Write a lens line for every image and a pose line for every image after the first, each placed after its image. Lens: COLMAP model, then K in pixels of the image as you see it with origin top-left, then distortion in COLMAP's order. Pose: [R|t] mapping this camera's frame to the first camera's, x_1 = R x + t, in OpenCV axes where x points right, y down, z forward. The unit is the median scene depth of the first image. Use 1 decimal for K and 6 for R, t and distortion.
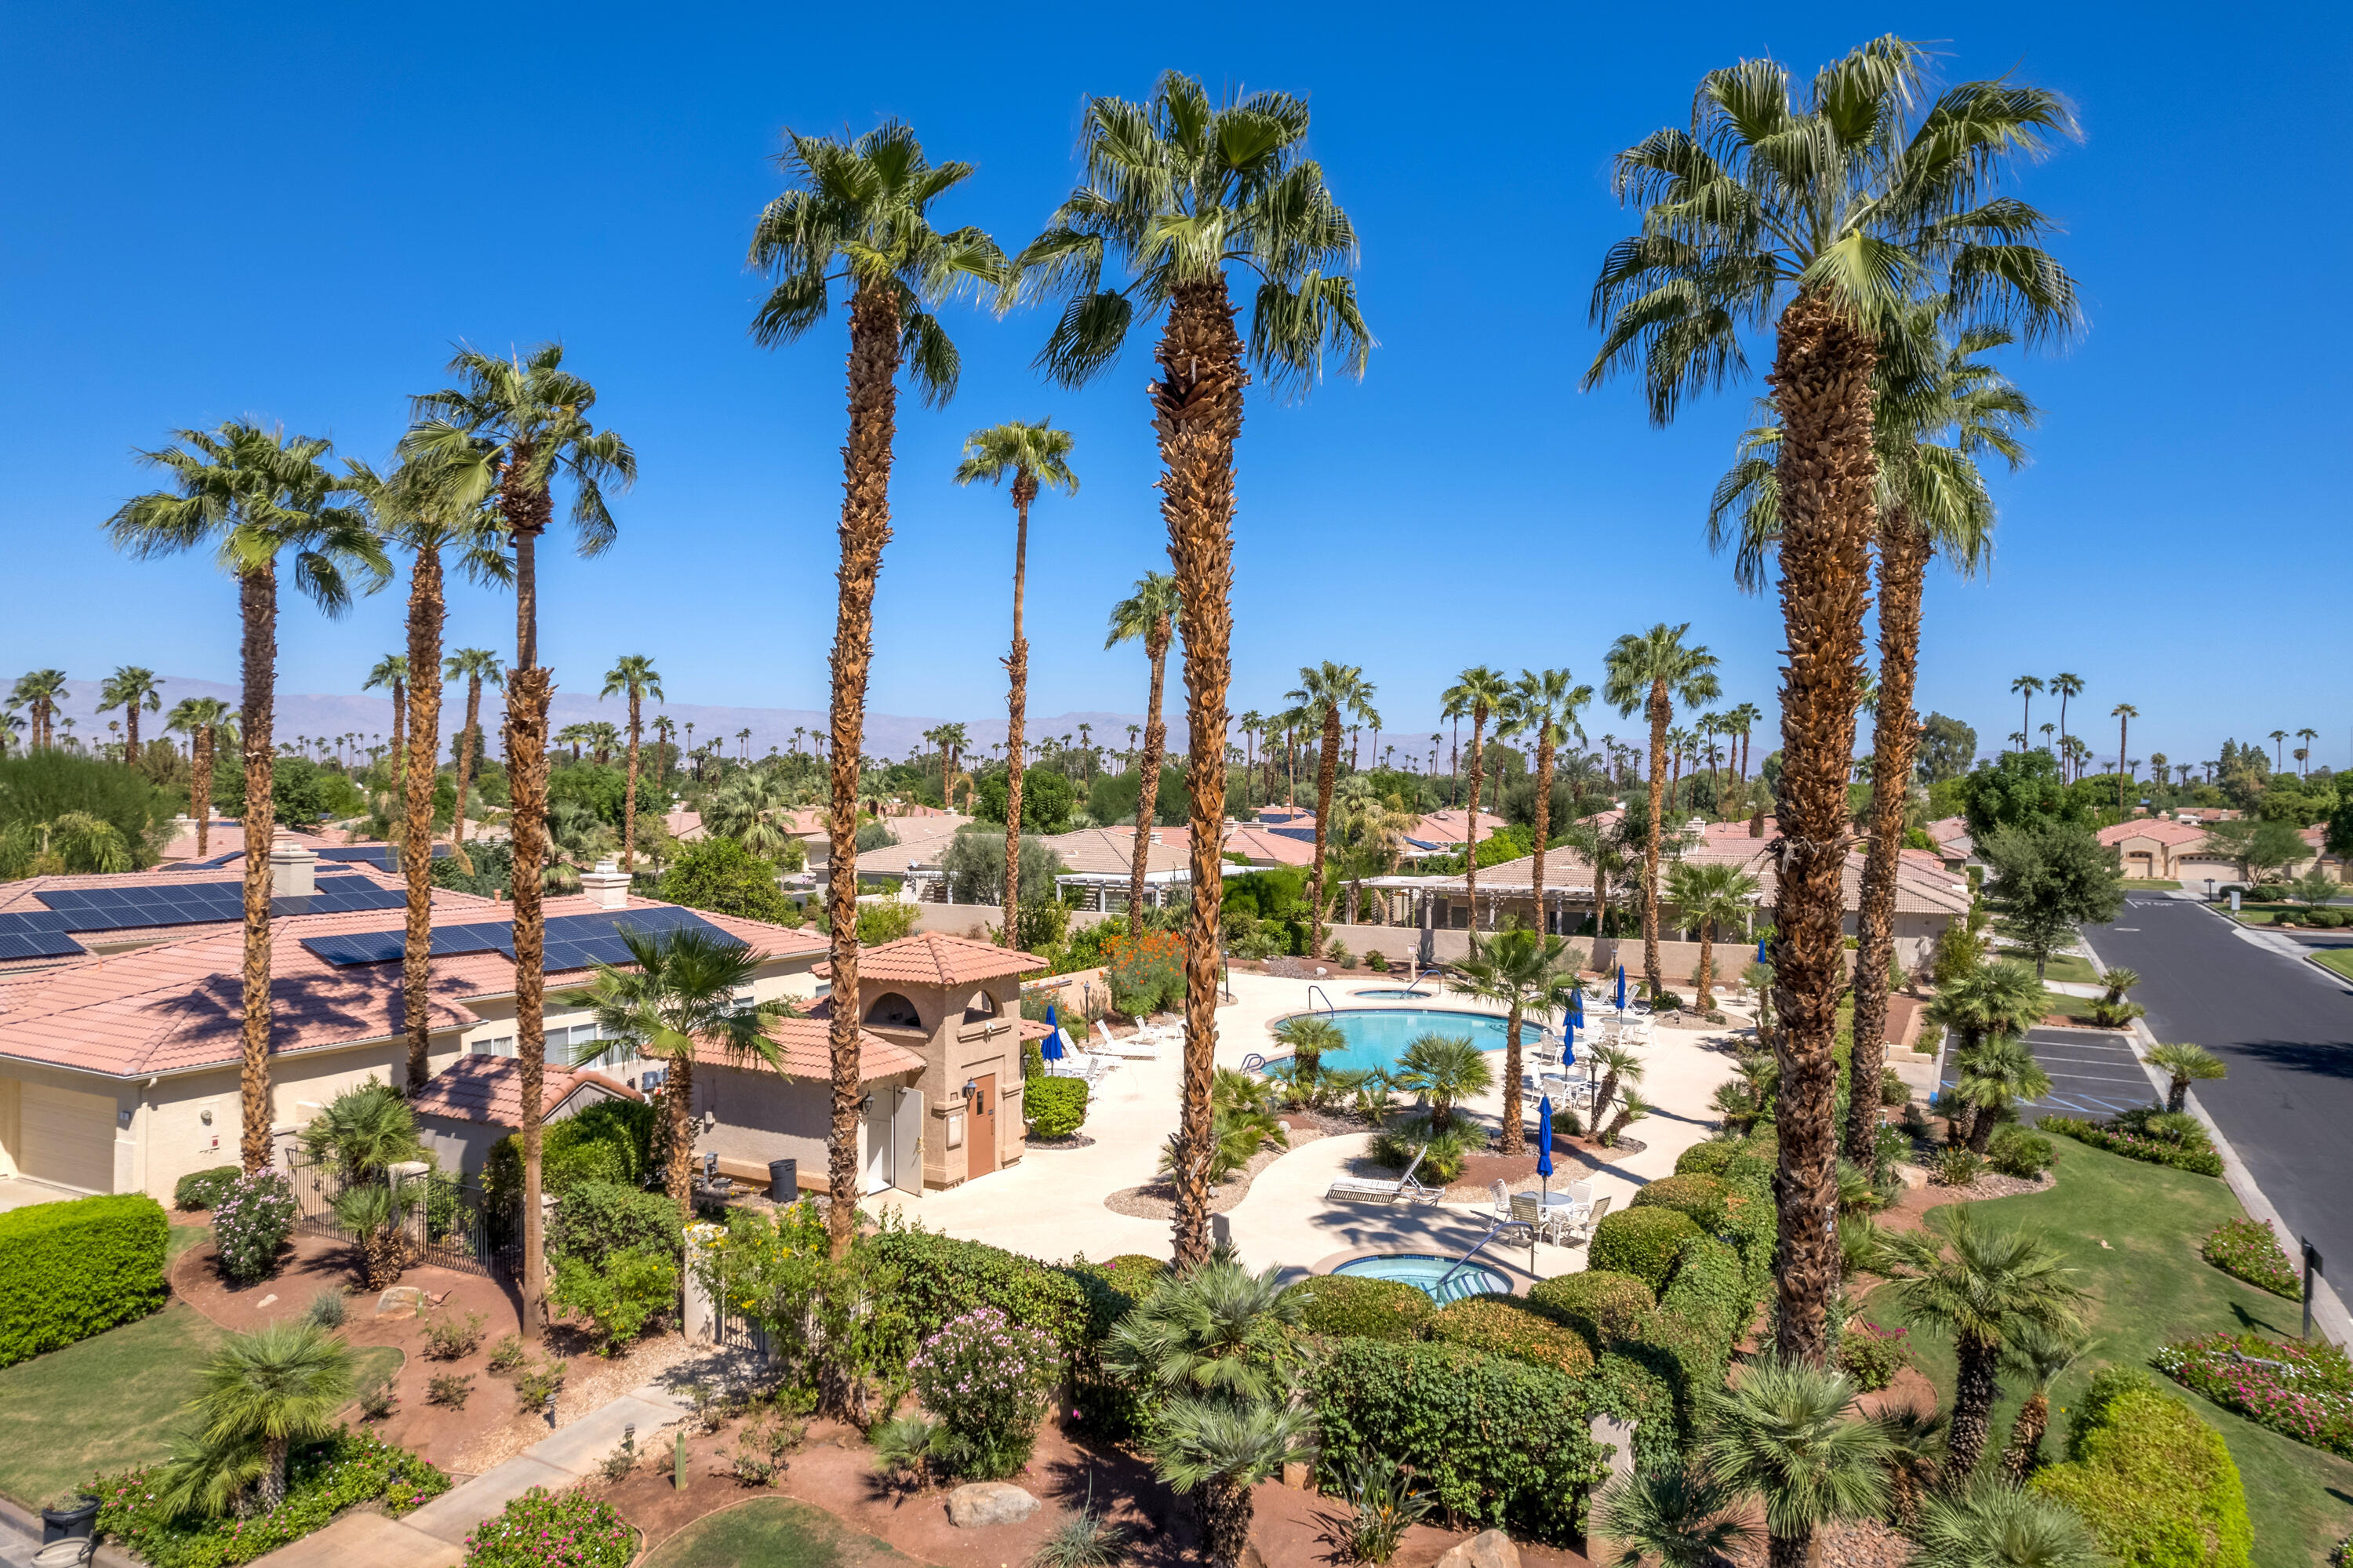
lens RADIAL K [[1480.9, 0, 1182.1], [0, 1480.9, 769.9], [0, 0, 1]] dist [0.002126, 0.000291]
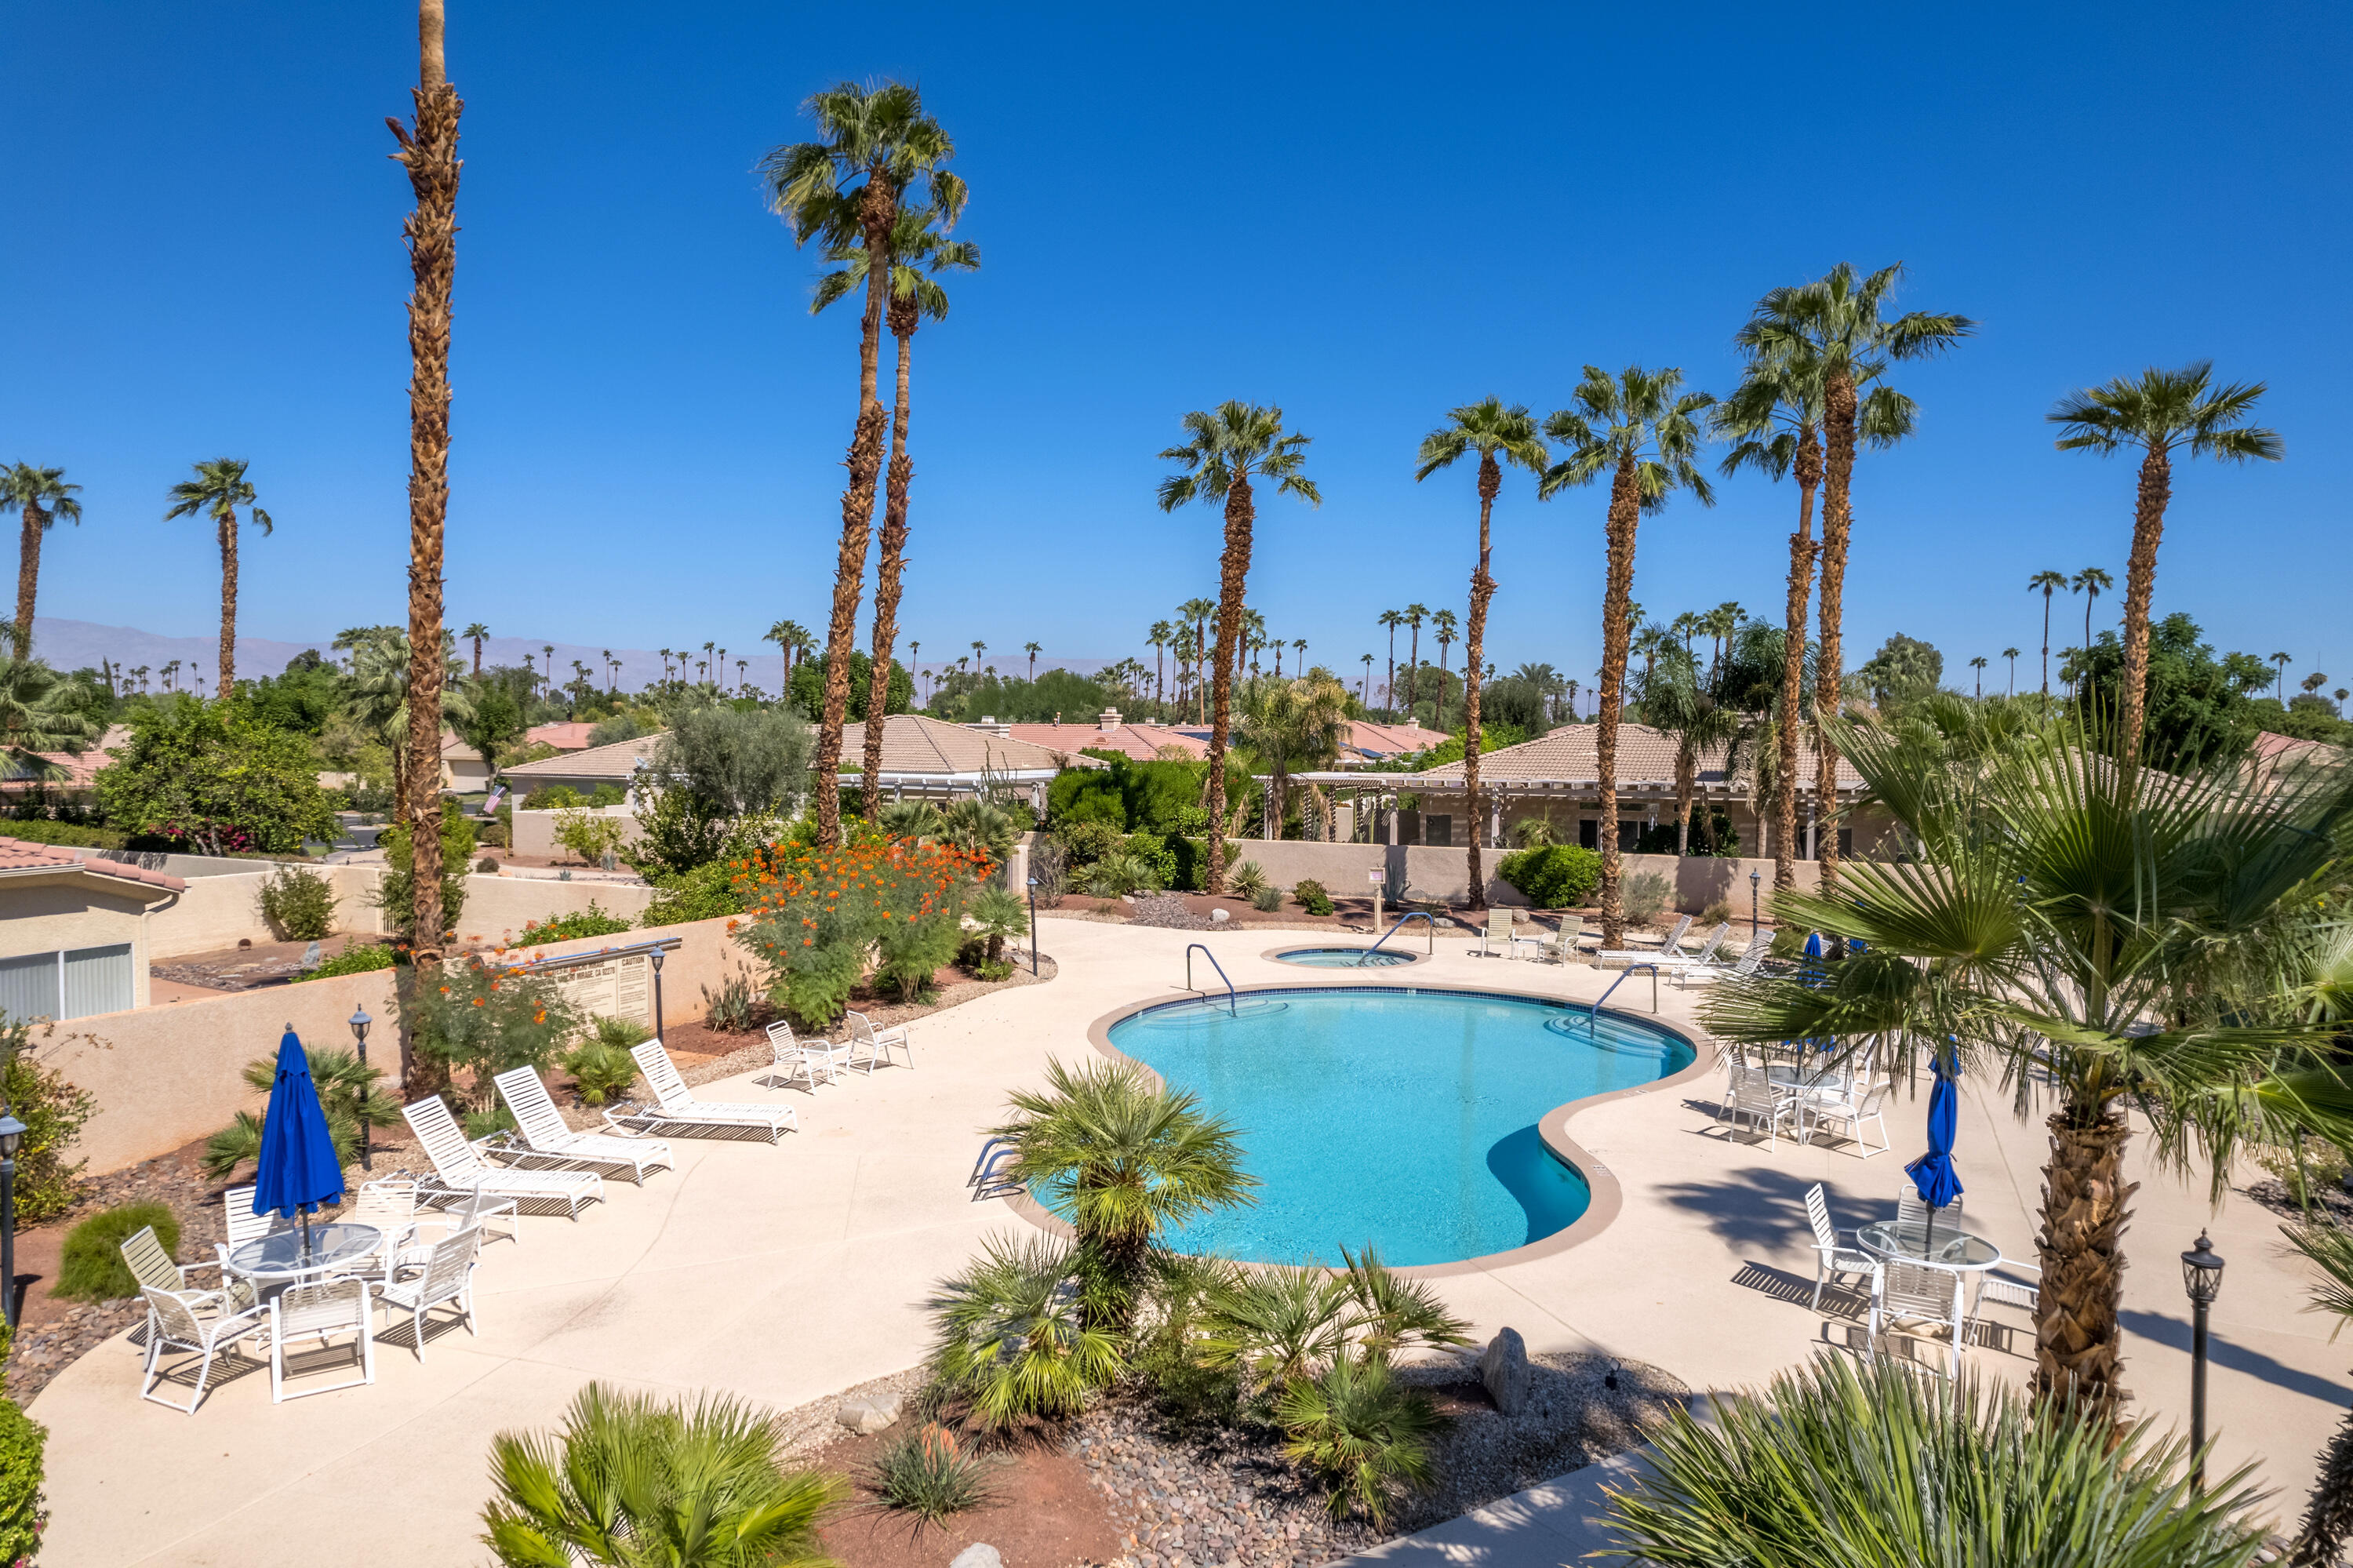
lens RADIAL K [[1480.9, 0, 1173.0], [0, 1480.9, 790.0], [0, 0, 1]] dist [0.002126, 0.000291]
pose [[0.998961, -0.002218, 0.045513, 0.045383], [-0.000125, 0.998678, 0.051410, 0.052469], [-0.045567, -0.051363, 0.997640, 0.390235]]
